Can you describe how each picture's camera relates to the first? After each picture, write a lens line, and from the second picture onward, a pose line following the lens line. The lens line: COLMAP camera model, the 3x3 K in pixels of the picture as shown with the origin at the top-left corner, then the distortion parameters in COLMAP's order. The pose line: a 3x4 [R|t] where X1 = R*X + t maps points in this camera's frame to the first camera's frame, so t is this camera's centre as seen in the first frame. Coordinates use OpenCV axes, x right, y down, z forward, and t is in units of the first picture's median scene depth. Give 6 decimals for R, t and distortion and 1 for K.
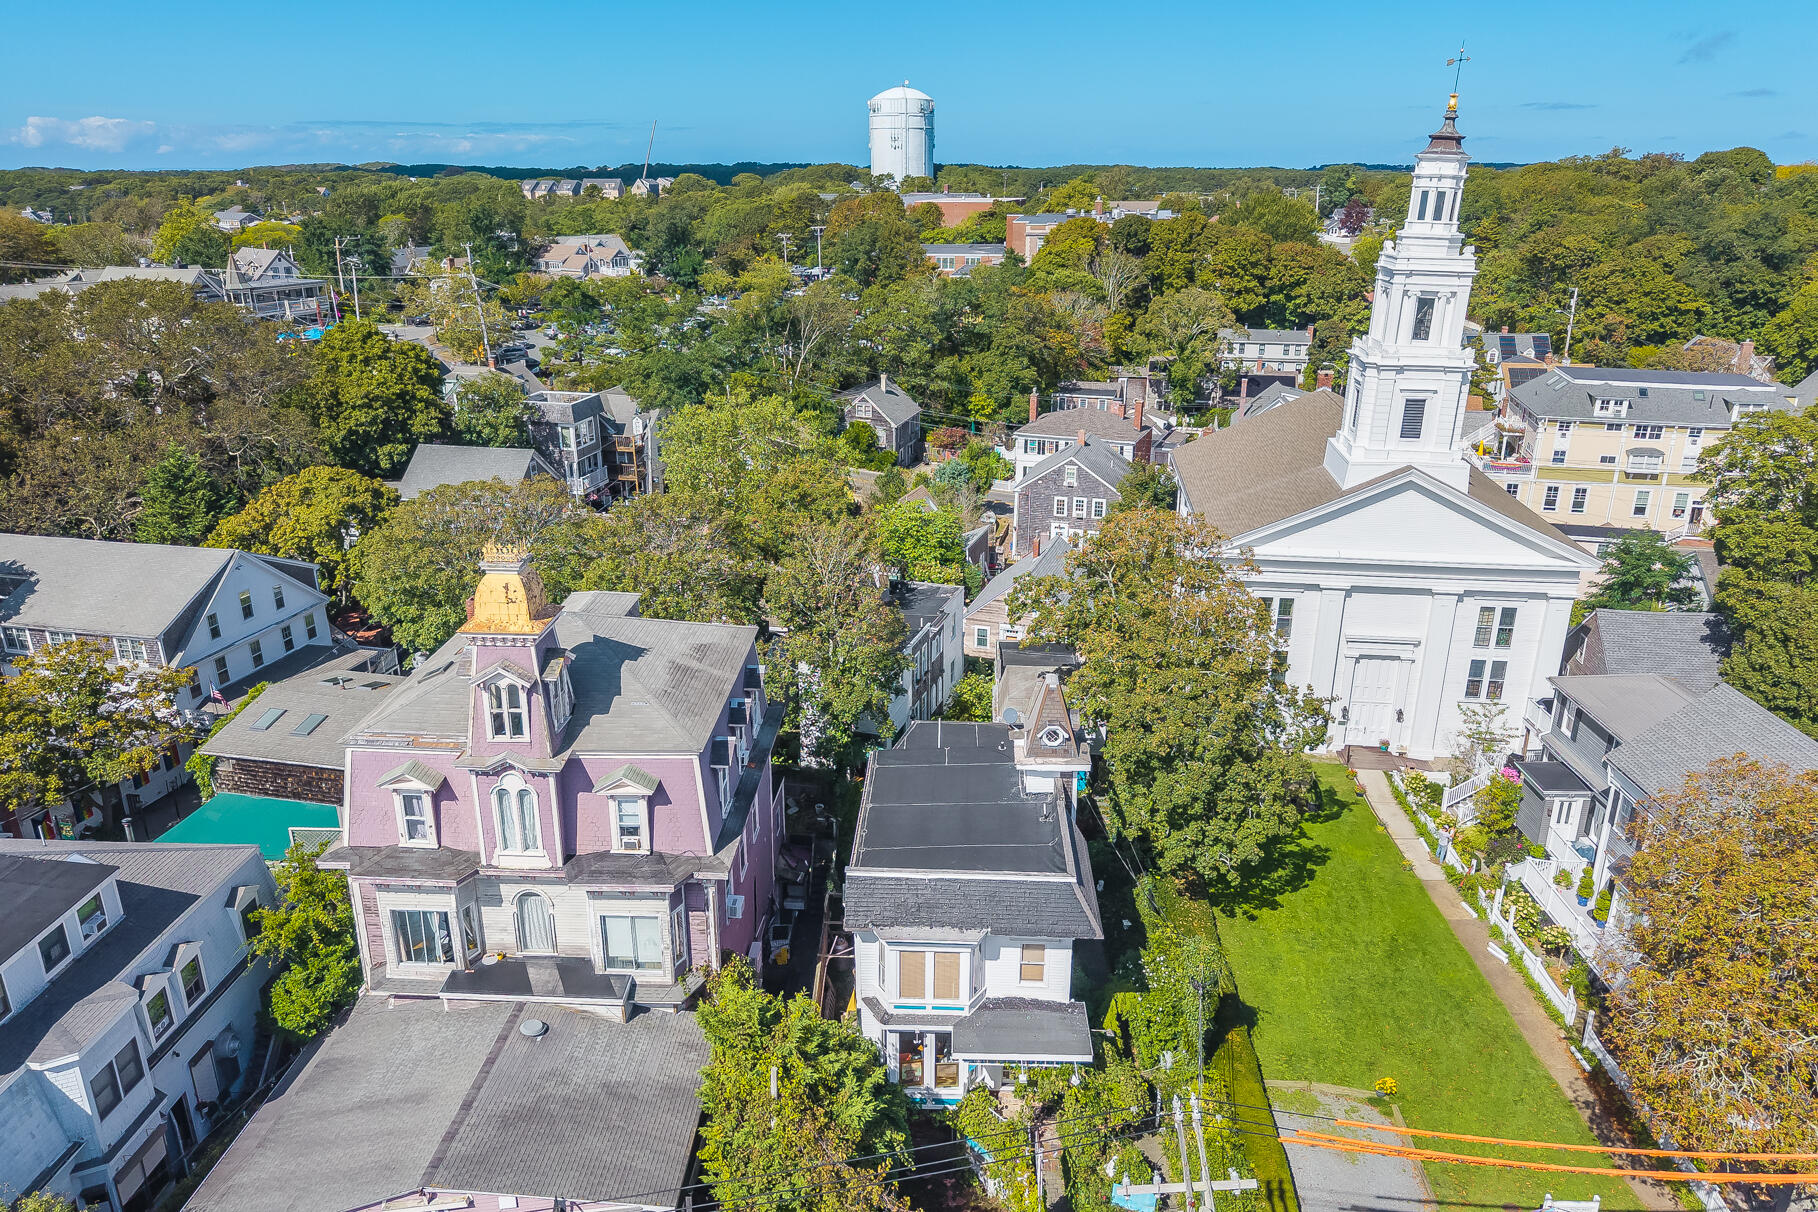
lens RADIAL K [[1216.0, 0, 909.0], [0, 1216.0, 606.0], [0, 0, 1]] dist [0.033012, -0.037866]
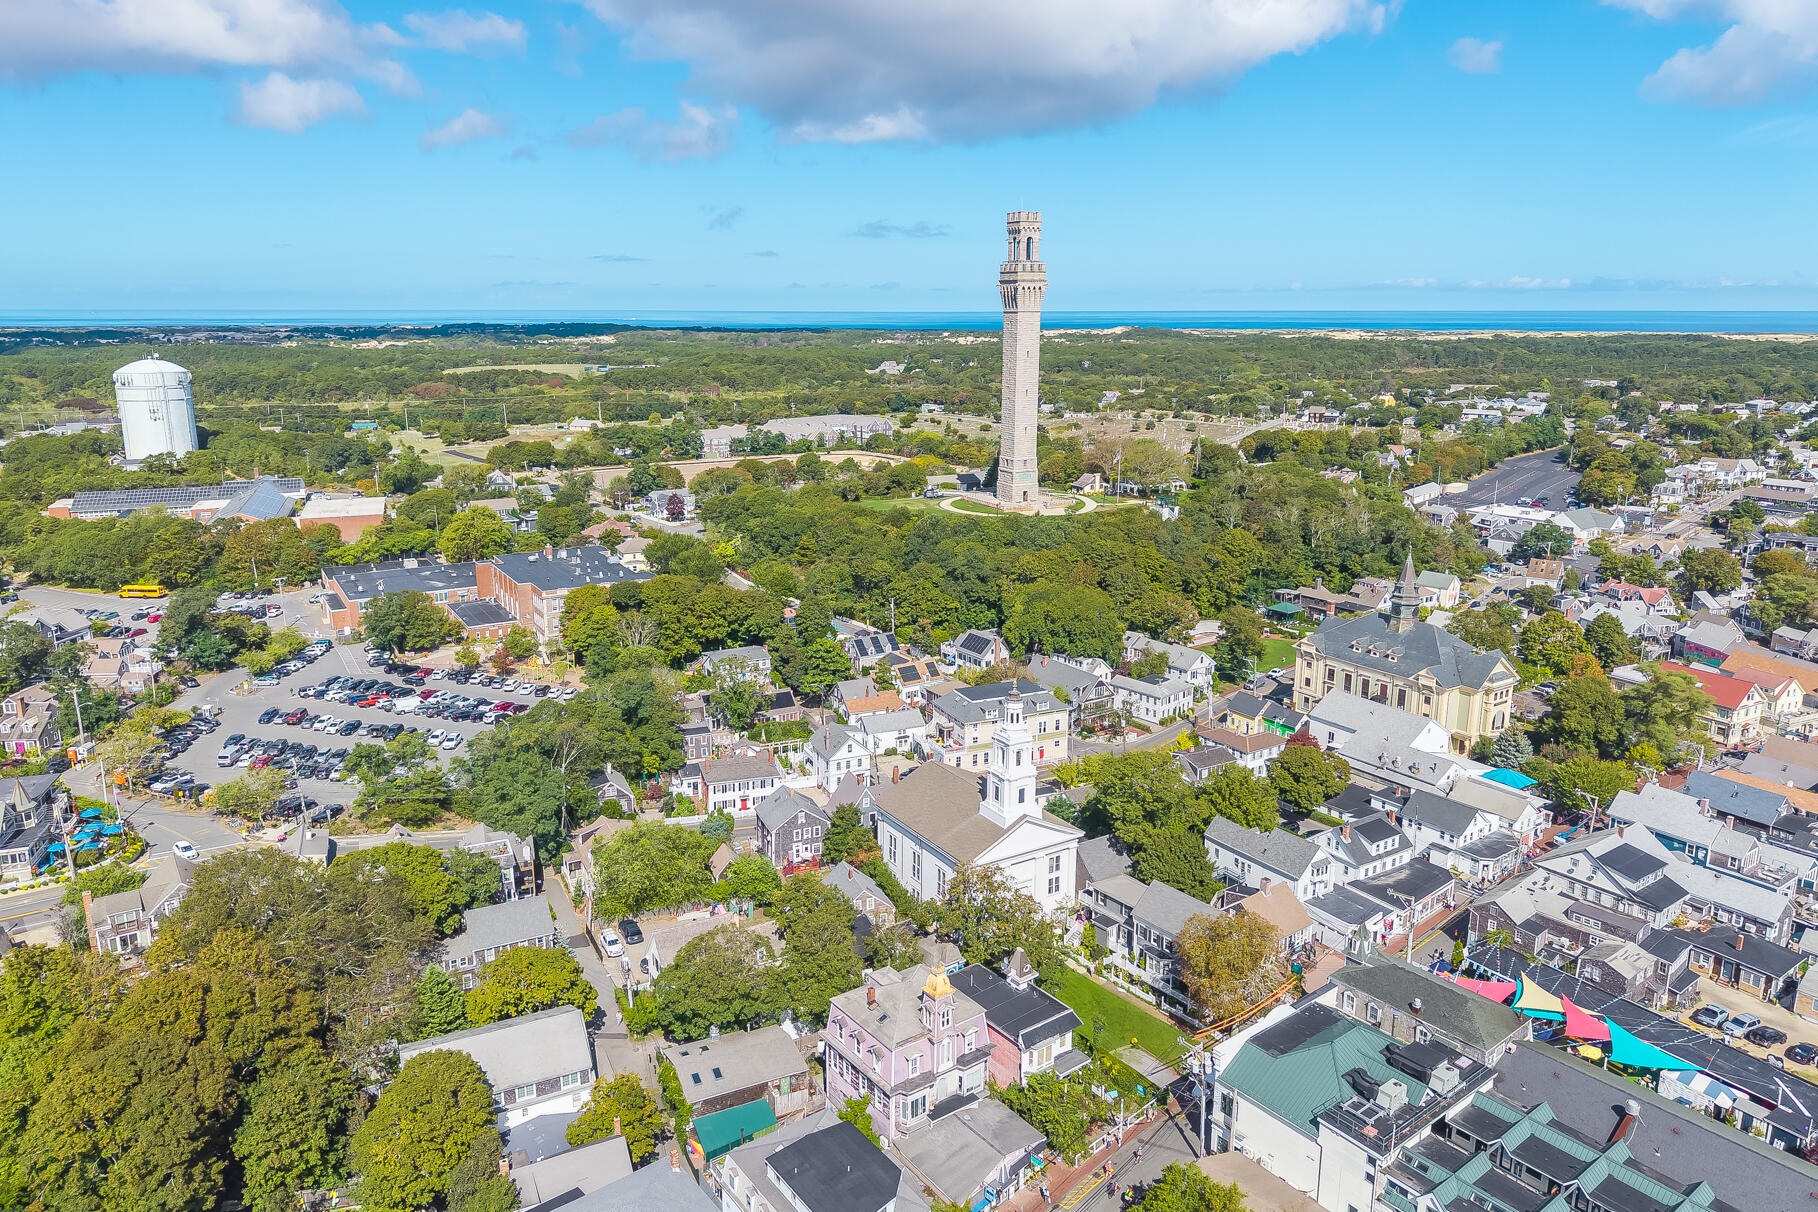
lens RADIAL K [[1173.6, 0, 919.6], [0, 1173.6, 600.4], [0, 0, 1]] dist [0.084936, -0.105250]
pose [[0.773719, -0.144685, 0.616786, -1.258062], [0.212957, 0.976318, -0.038119, -0.519937], [-0.596664, 0.160842, 0.786207, -0.916950]]
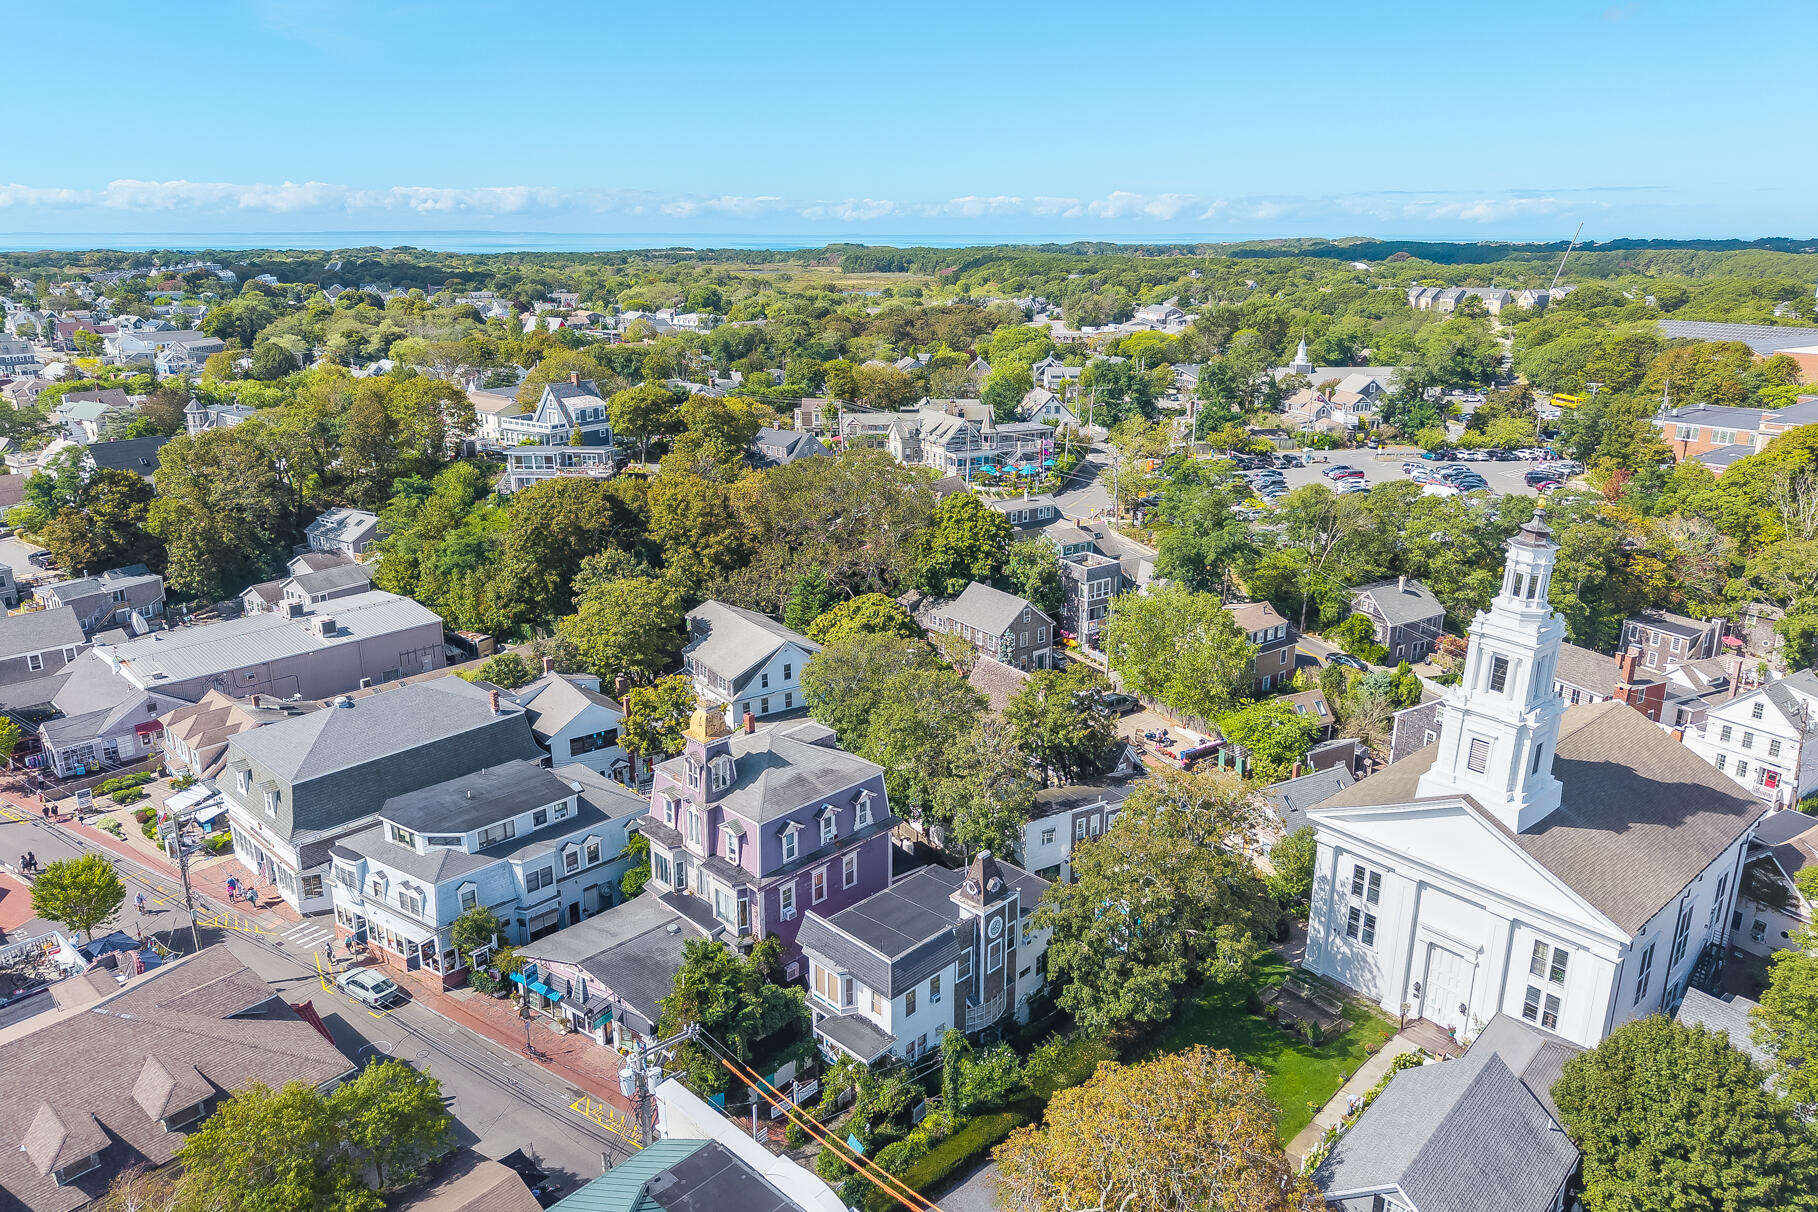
lens RADIAL K [[1173.6, 0, 919.6], [0, 1173.6, 600.4], [0, 0, 1]] dist [0.084936, -0.105250]
pose [[0.754377, 0.194512, -0.626961, 0.703003], [-0.228921, 0.973086, 0.026452, -0.209025], [0.615232, 0.123570, 0.778602, -0.225293]]
